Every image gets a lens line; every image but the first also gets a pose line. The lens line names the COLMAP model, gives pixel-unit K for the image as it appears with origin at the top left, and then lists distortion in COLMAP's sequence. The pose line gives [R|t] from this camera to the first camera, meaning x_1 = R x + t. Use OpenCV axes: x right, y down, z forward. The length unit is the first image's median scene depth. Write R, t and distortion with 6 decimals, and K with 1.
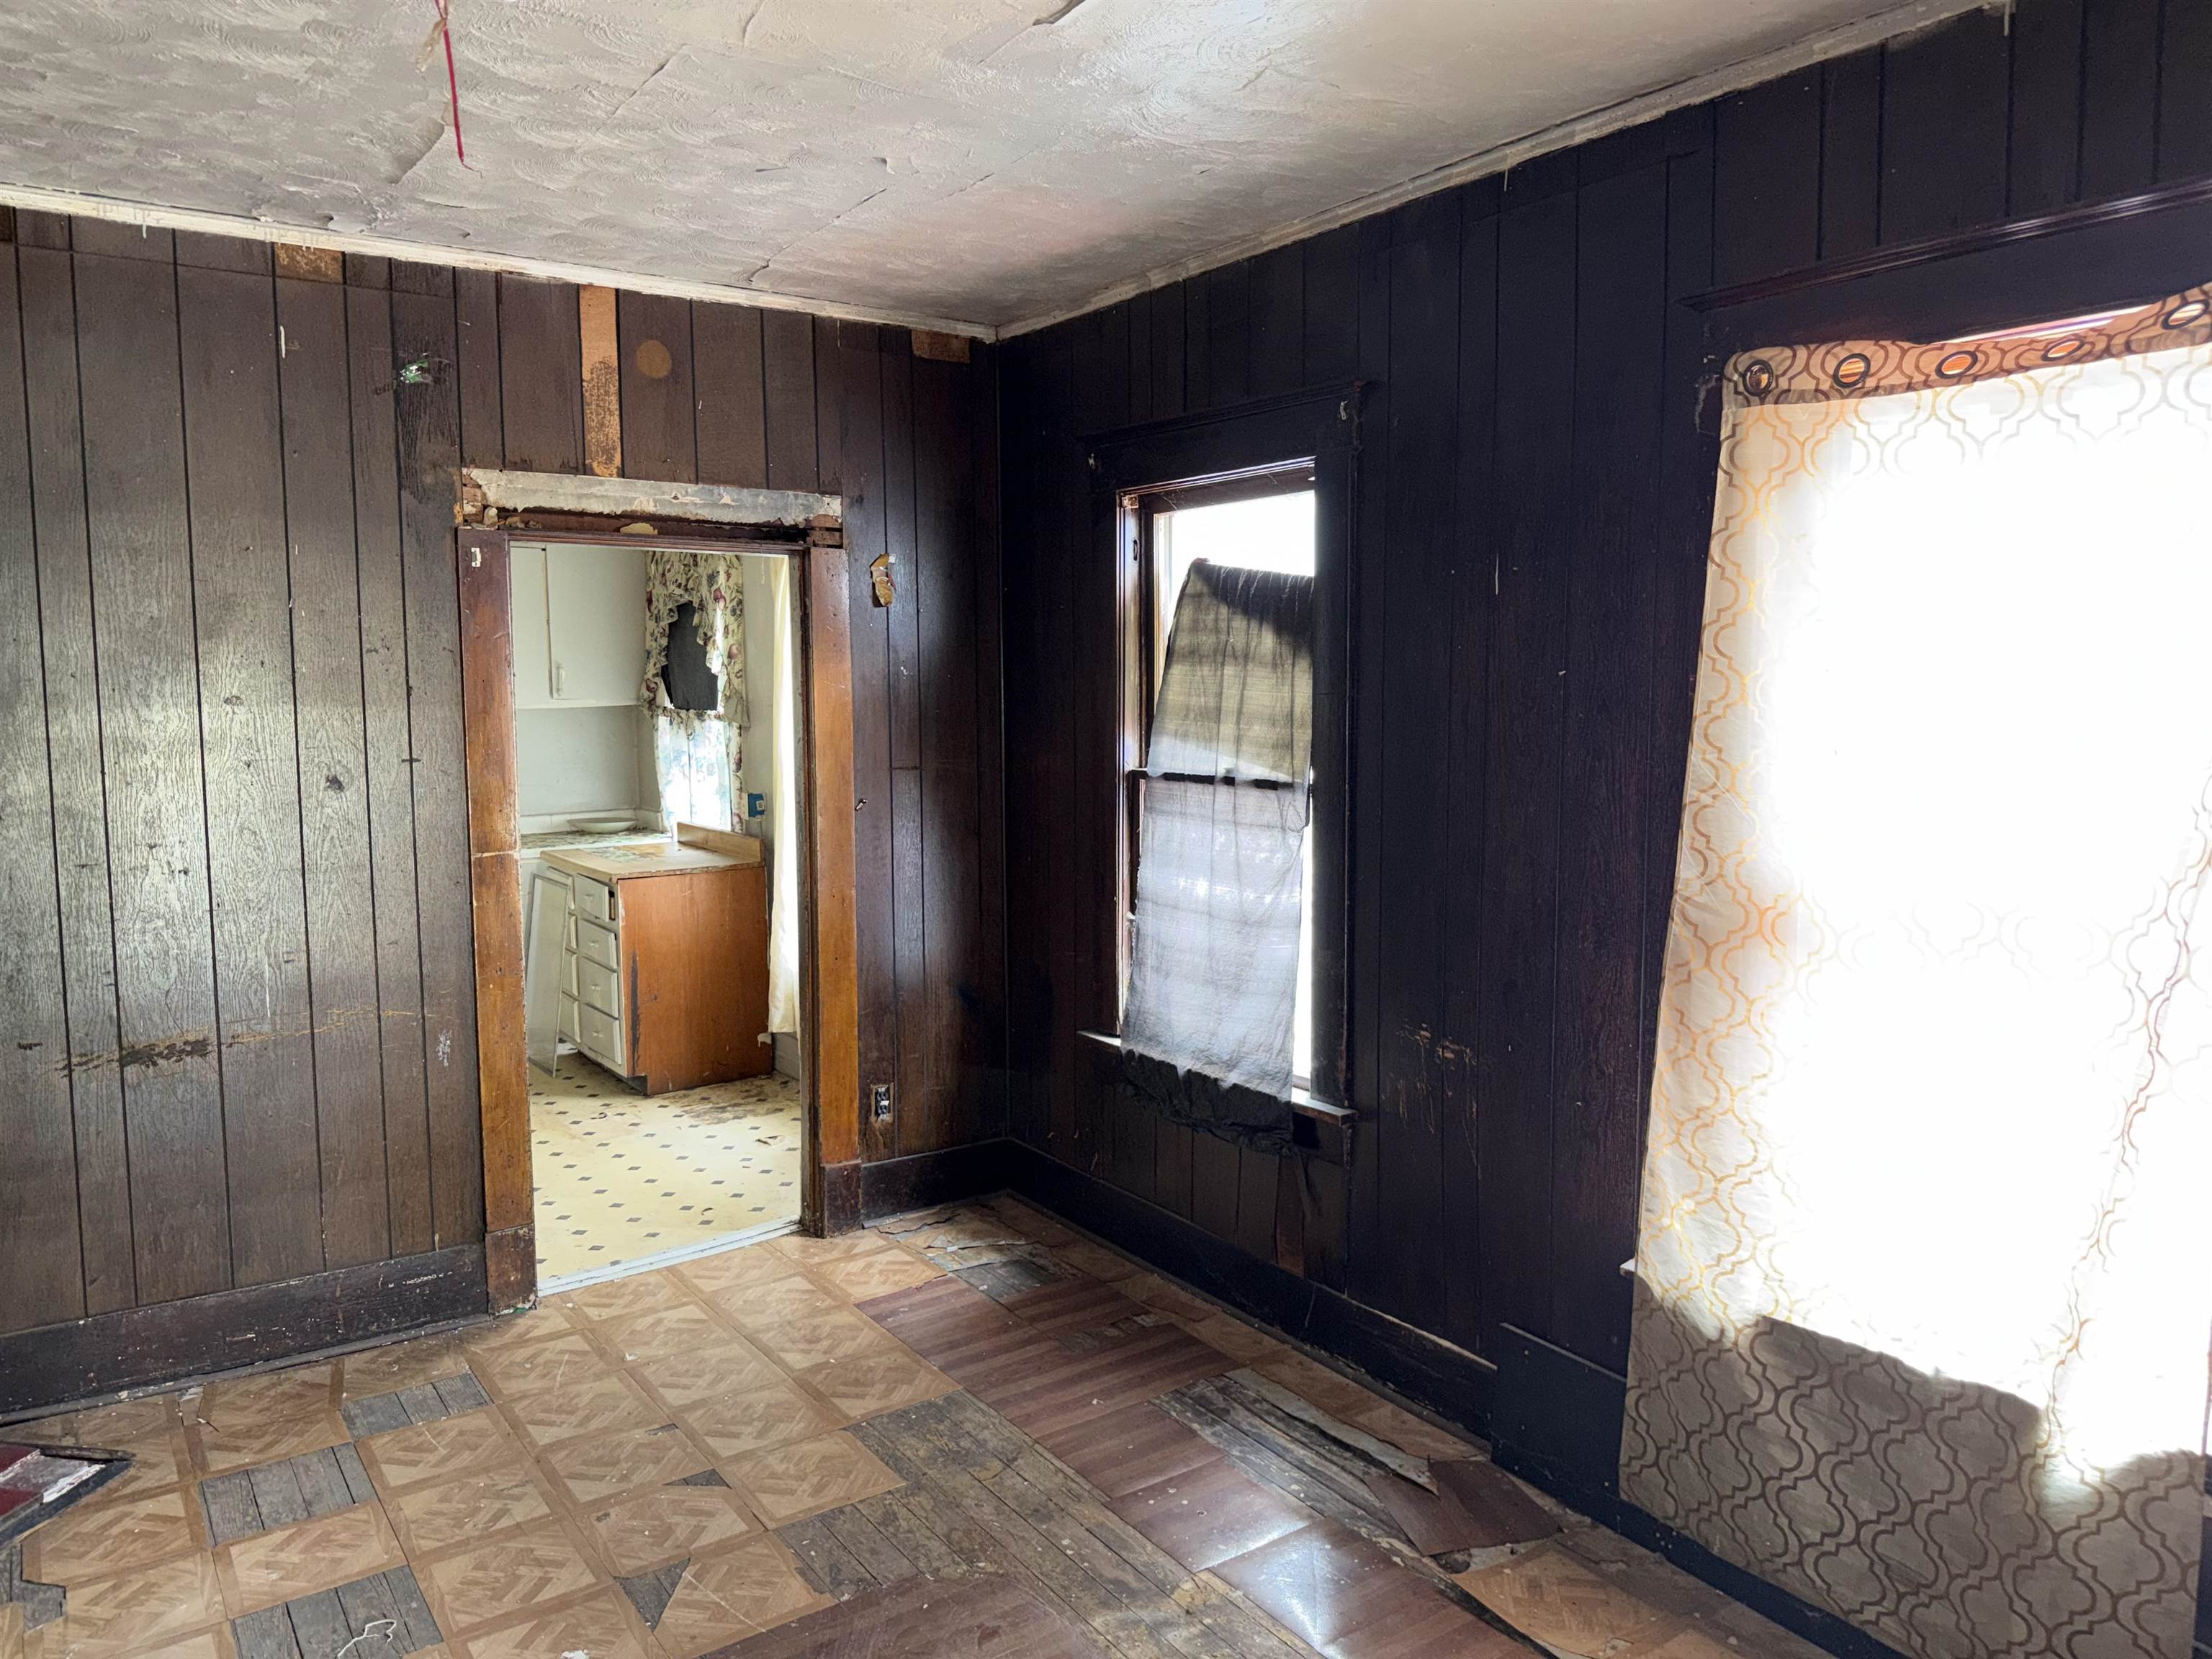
lens RADIAL K [[1559.9, 0, 1119.2], [0, 1559.9, 824.8], [0, 0, 1]] dist [0.052106, -0.076155]
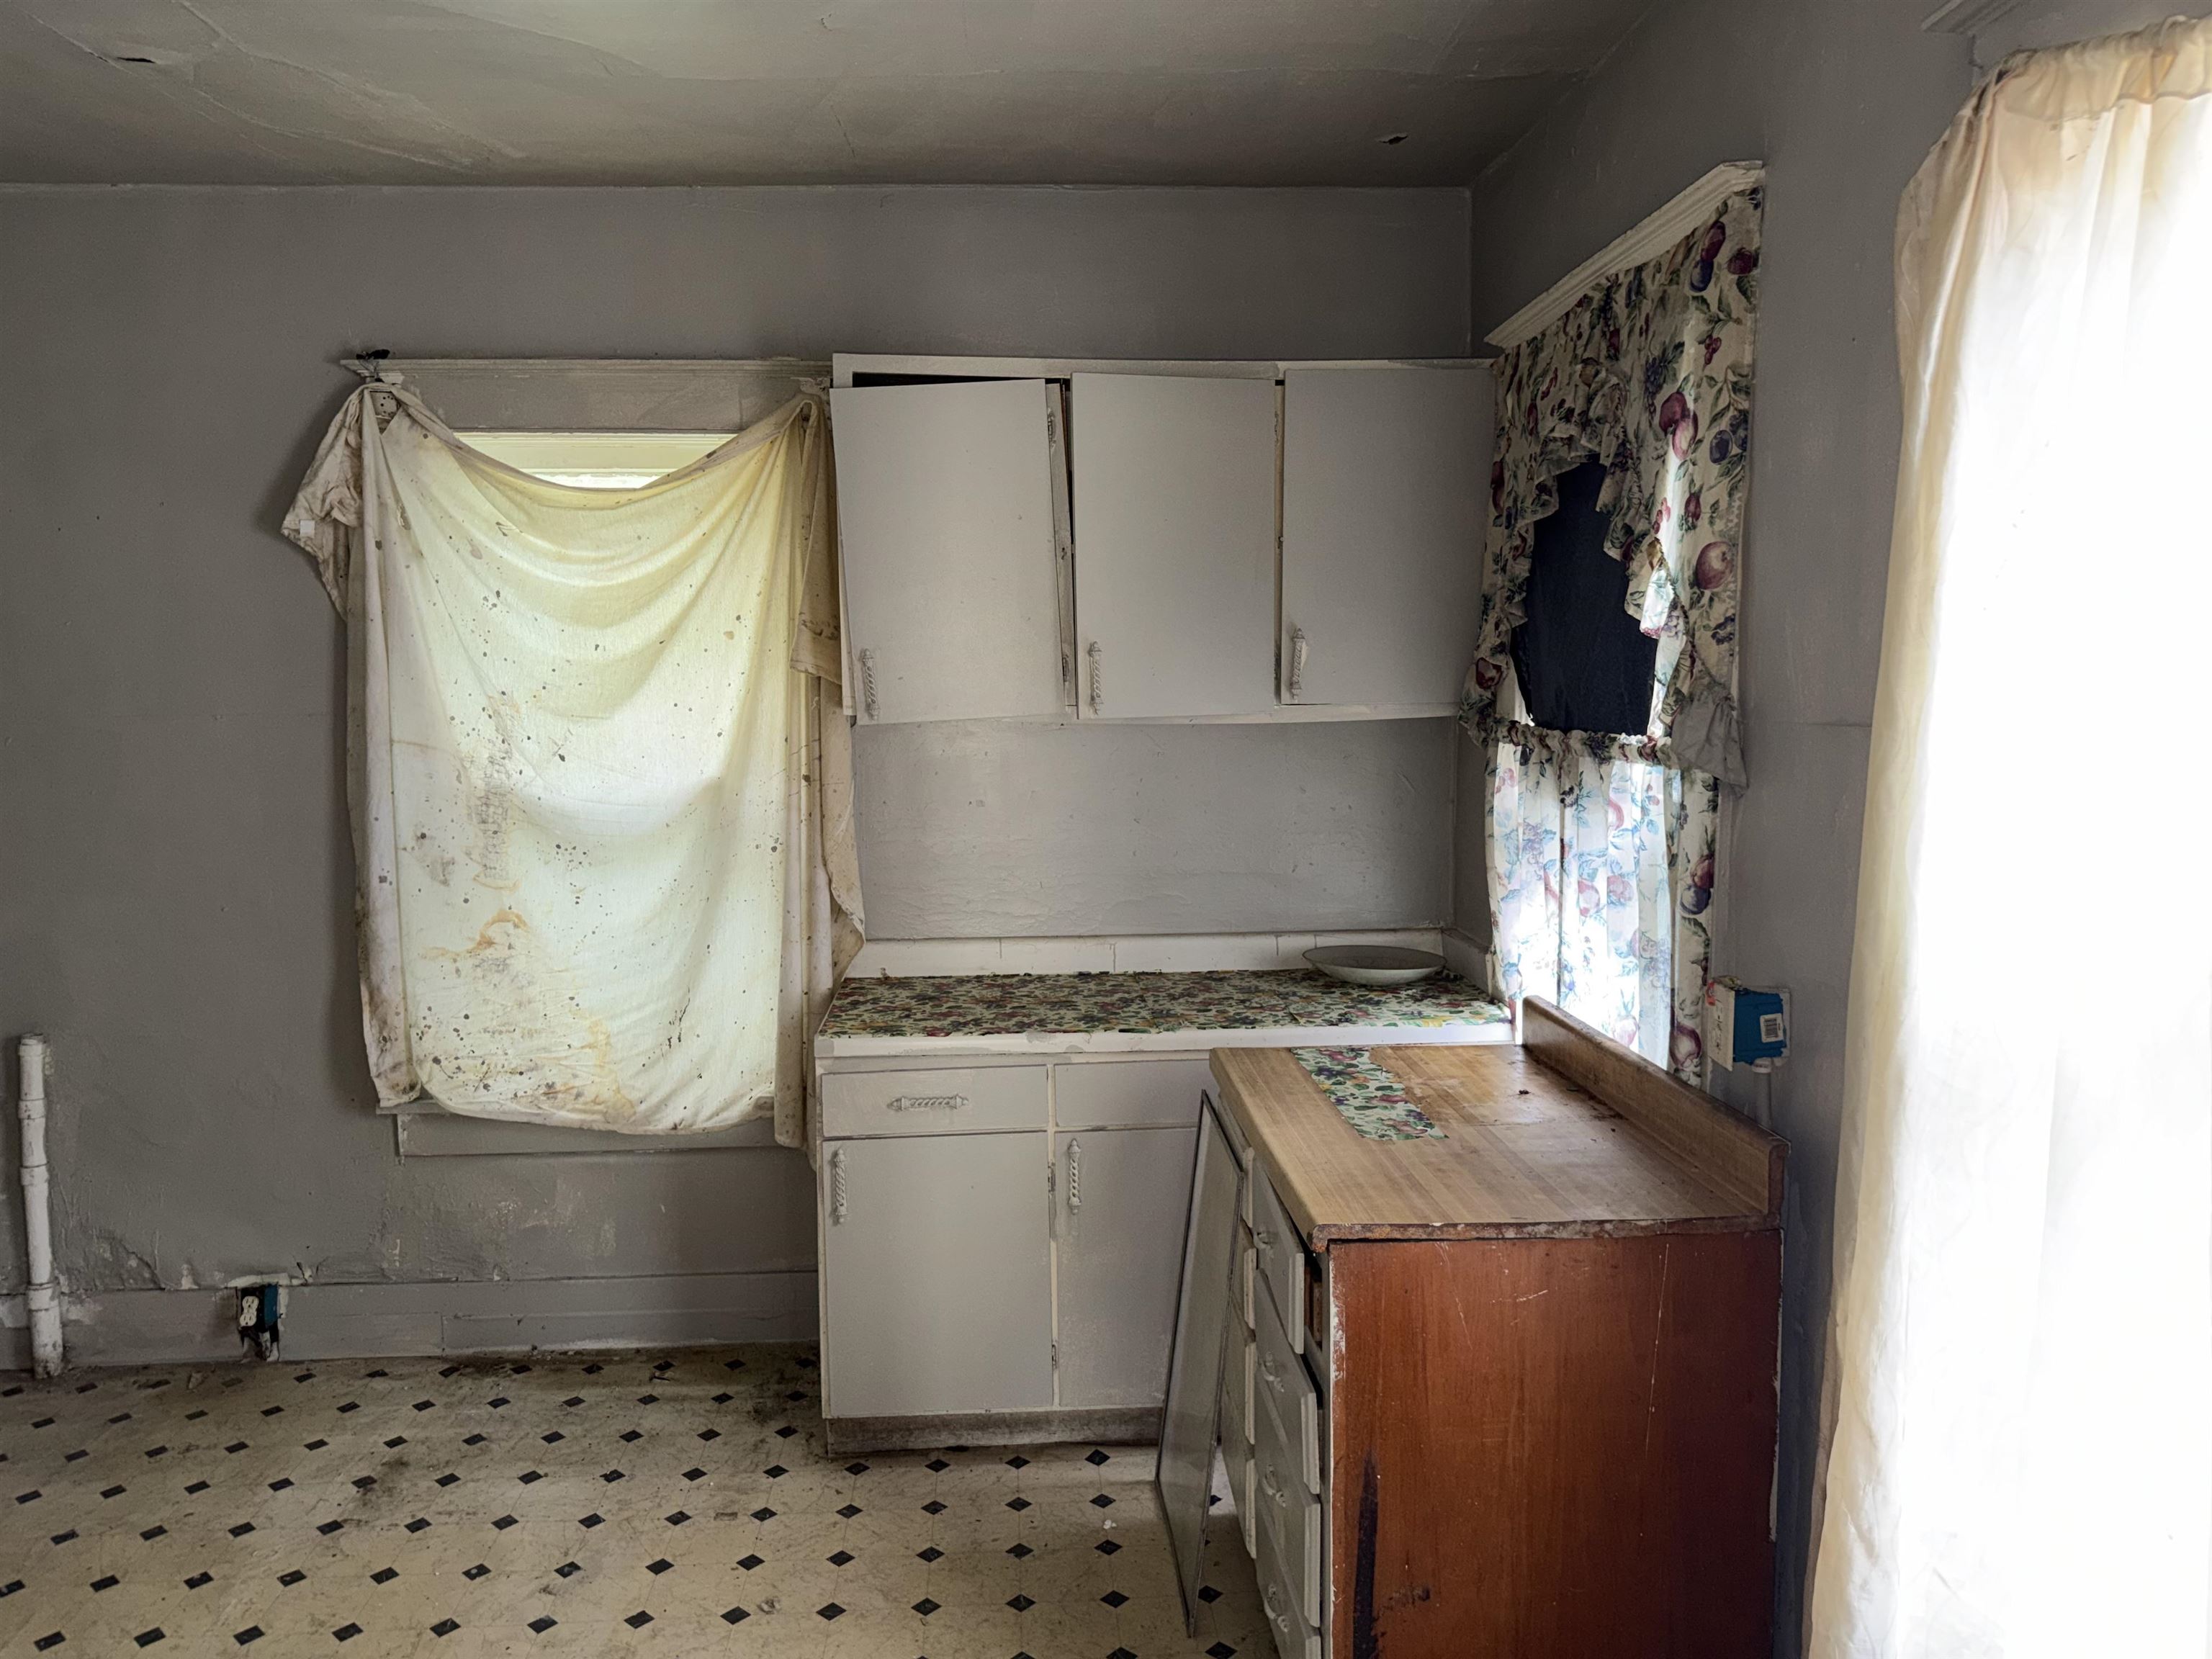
lens RADIAL K [[1569.7, 0, 1073.9], [0, 1569.7, 834.7], [0, 0, 1]] dist [0.058687, -0.076260]
pose [[0.840402, 0.056199, -0.539042, -0.272502], [-0.055477, 0.998305, 0.017589, -0.078526], [0.539117, 0.015123, 0.842095, 0.993121]]
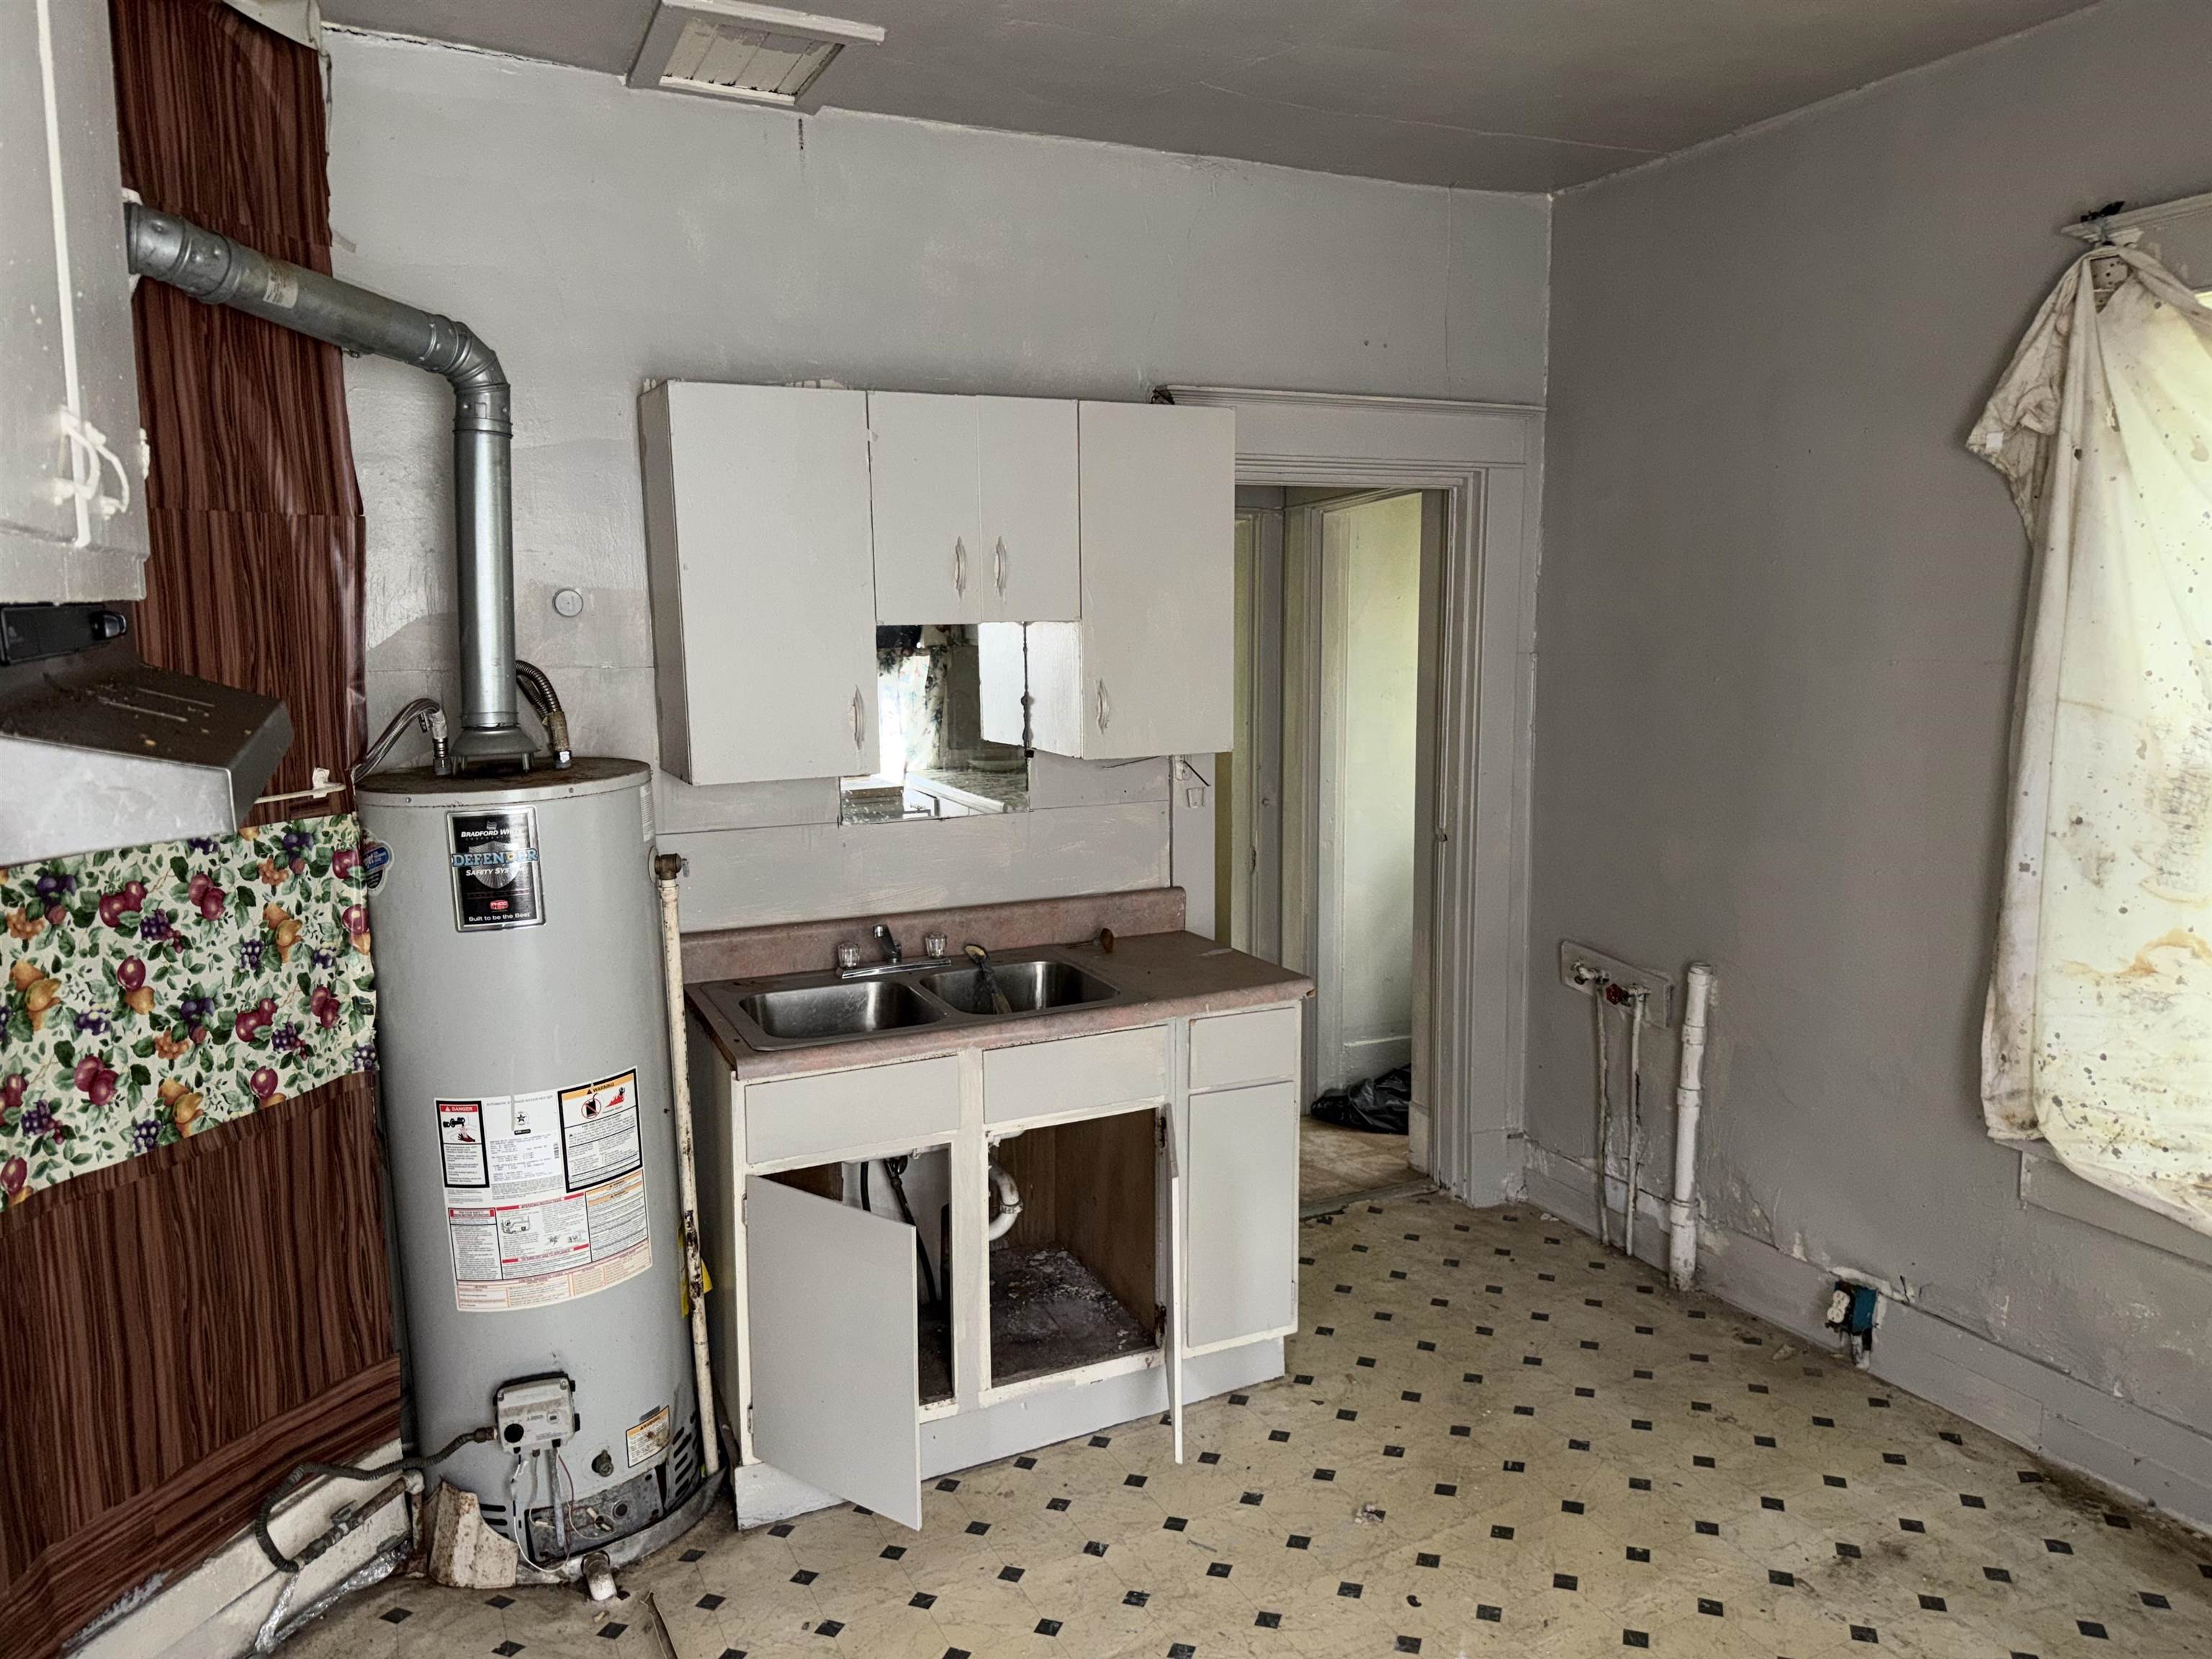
lens RADIAL K [[1569.8, 0, 1110.5], [0, 1569.8, 820.2], [0, 0, 1]] dist [0.002549, -0.009810]
pose [[-0.173779, 0.139607, -0.974839, -0.300794], [-0.087049, 0.983848, 0.156415, -0.112286], [0.980930, 0.112040, -0.158819, 1.221099]]
